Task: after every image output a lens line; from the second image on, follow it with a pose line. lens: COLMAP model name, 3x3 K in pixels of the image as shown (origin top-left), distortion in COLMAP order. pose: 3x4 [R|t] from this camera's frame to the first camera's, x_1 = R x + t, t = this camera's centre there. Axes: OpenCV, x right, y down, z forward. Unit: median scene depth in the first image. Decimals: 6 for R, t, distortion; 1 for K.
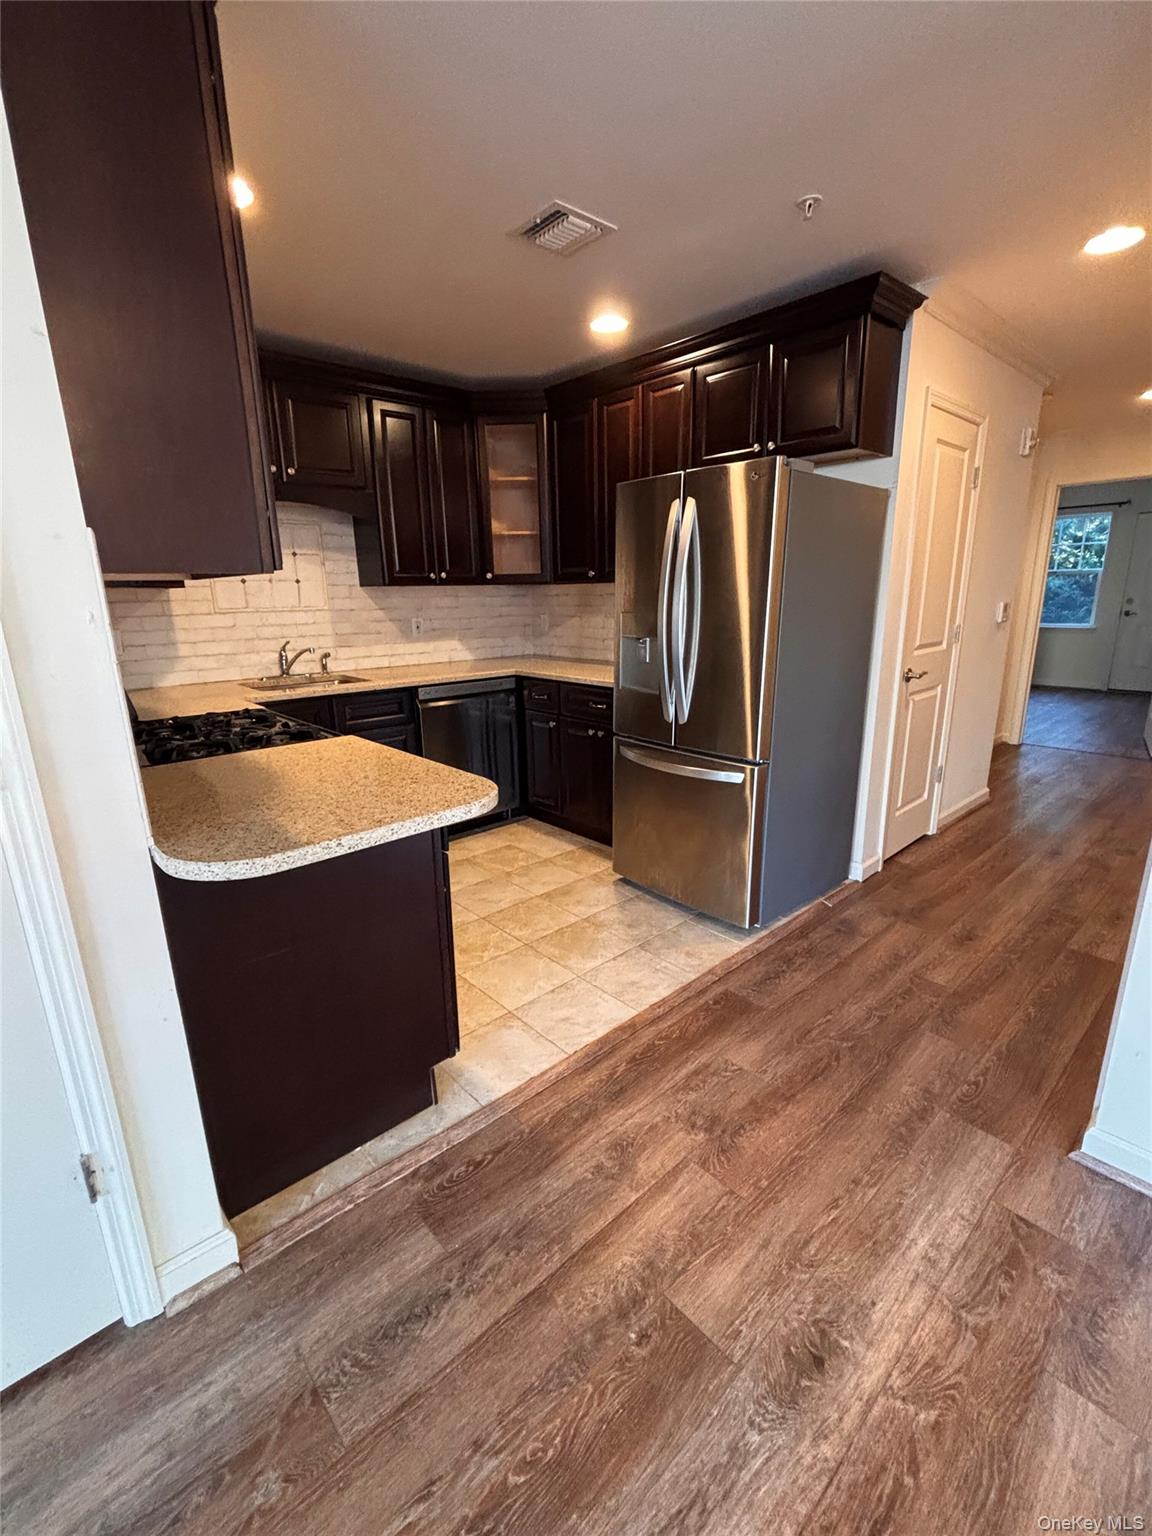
lens RADIAL K [[674.8, 0, 581.7], [0, 674.8, 773.3], [0, 0, 1]] dist [0.002078, -0.000360]
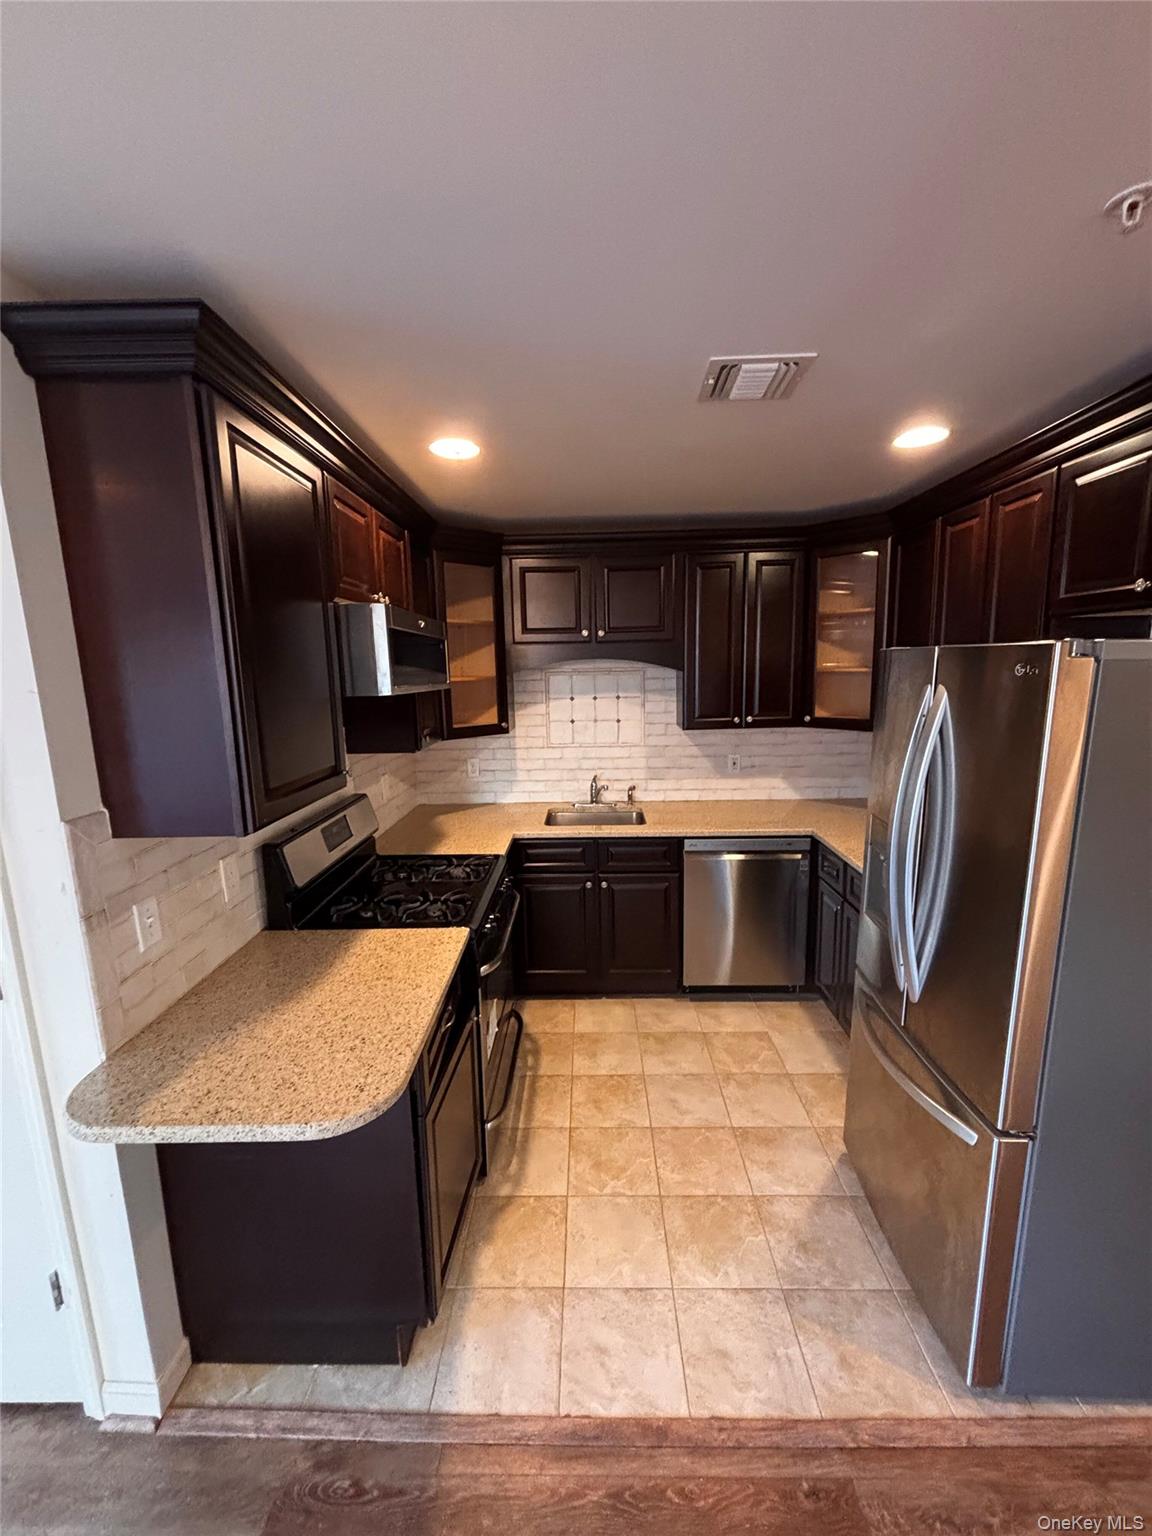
lens RADIAL K [[620.8, 0, 575.0], [0, 620.8, 763.1], [0, 0, 1]] dist [-0.002921, -0.000330]
pose [[0.722165, 0.106422, -0.683486, 0.288147], [-0.168603, 0.985374, -0.024717, -0.222795], [0.670859, 0.133087, 0.729545, 0.274916]]
